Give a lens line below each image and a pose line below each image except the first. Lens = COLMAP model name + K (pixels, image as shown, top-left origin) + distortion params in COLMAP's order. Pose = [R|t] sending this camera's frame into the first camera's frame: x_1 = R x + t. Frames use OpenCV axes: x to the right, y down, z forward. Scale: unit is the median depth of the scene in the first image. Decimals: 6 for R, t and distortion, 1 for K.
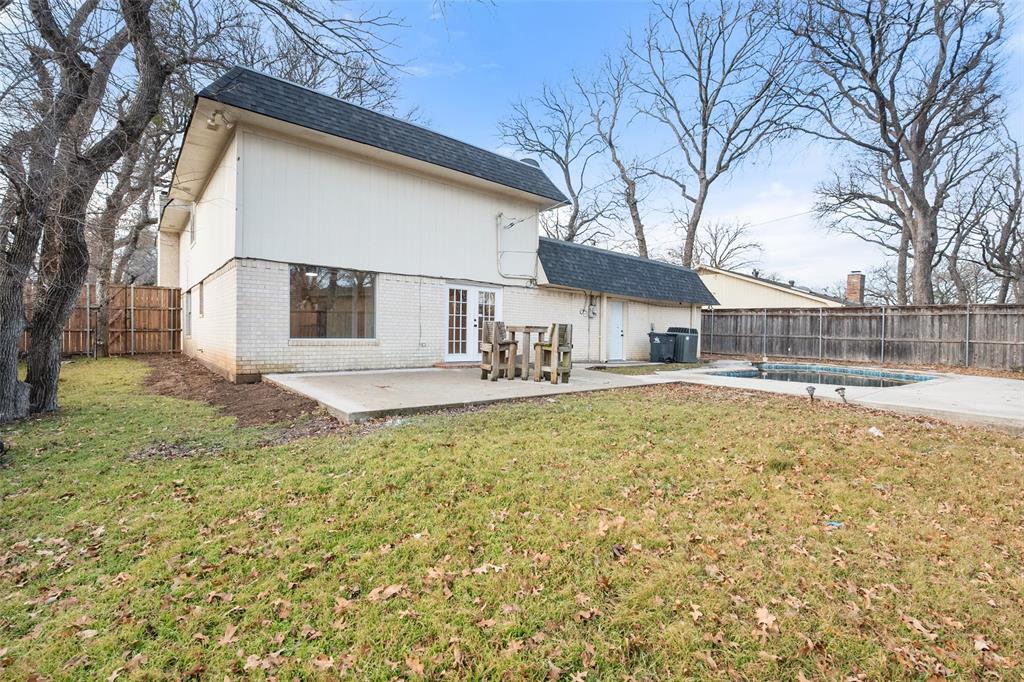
lens RADIAL K [[464.6, 0, 519.1], [0, 464.6, 334.4], [0, 0, 1]] dist [-0.002082, -0.000445]
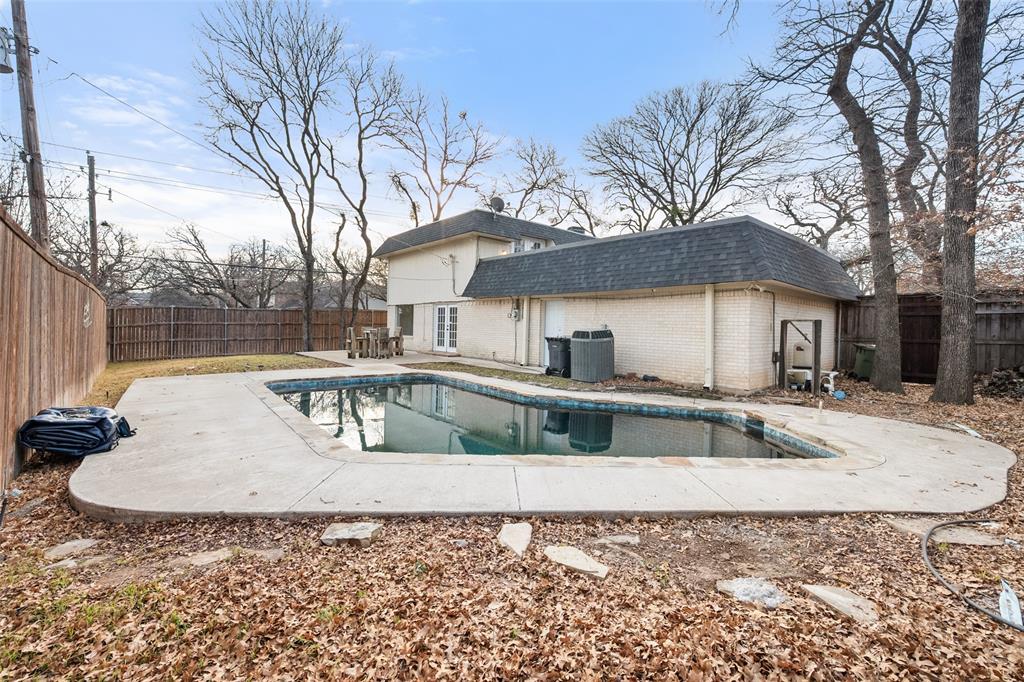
lens RADIAL K [[427.0, 0, 516.7], [0, 427.0, 331.6], [0, 0, 1]] dist [0.002442, 0.000524]
pose [[0.017056, -0.004594, -0.999844, 1.379863], [-0.018639, 0.999814, -0.004911, -0.008468], [0.999681, 0.018720, 0.016968, 1.216403]]
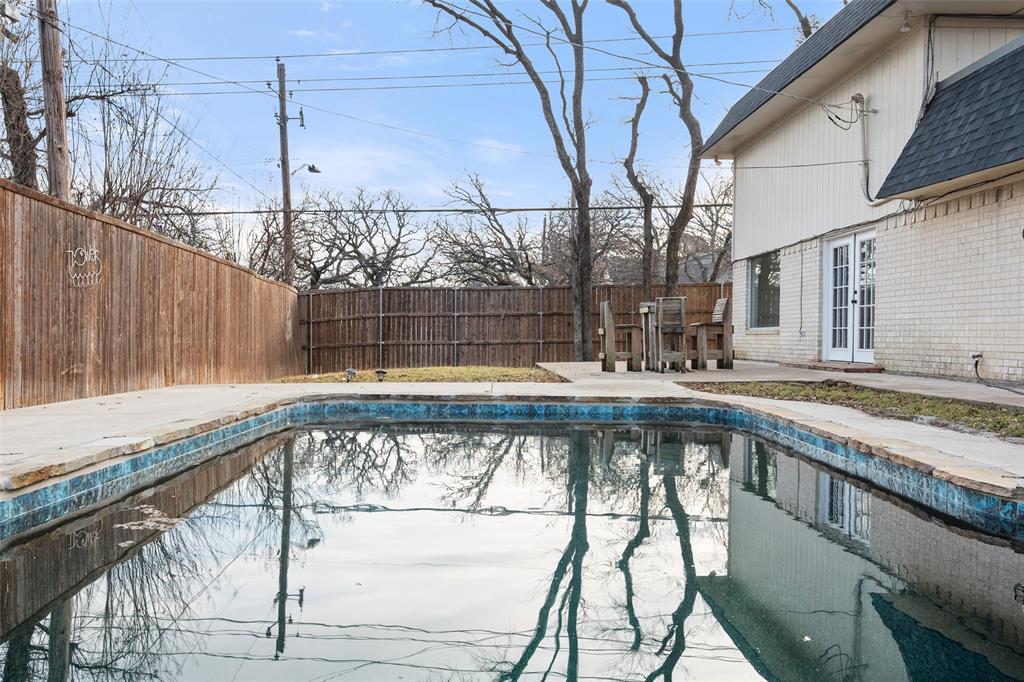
lens RADIAL K [[805.4, 0, 479.1], [0, 805.4, 352.9], [0, 0, 1]] dist [-0.001526, -0.000059]
pose [[-0.645275, -0.003534, -0.763942, 1.005695], [-0.013284, 0.999890, 0.006595, 0.046843], [0.763835, 0.014404, -0.645251, 1.303296]]
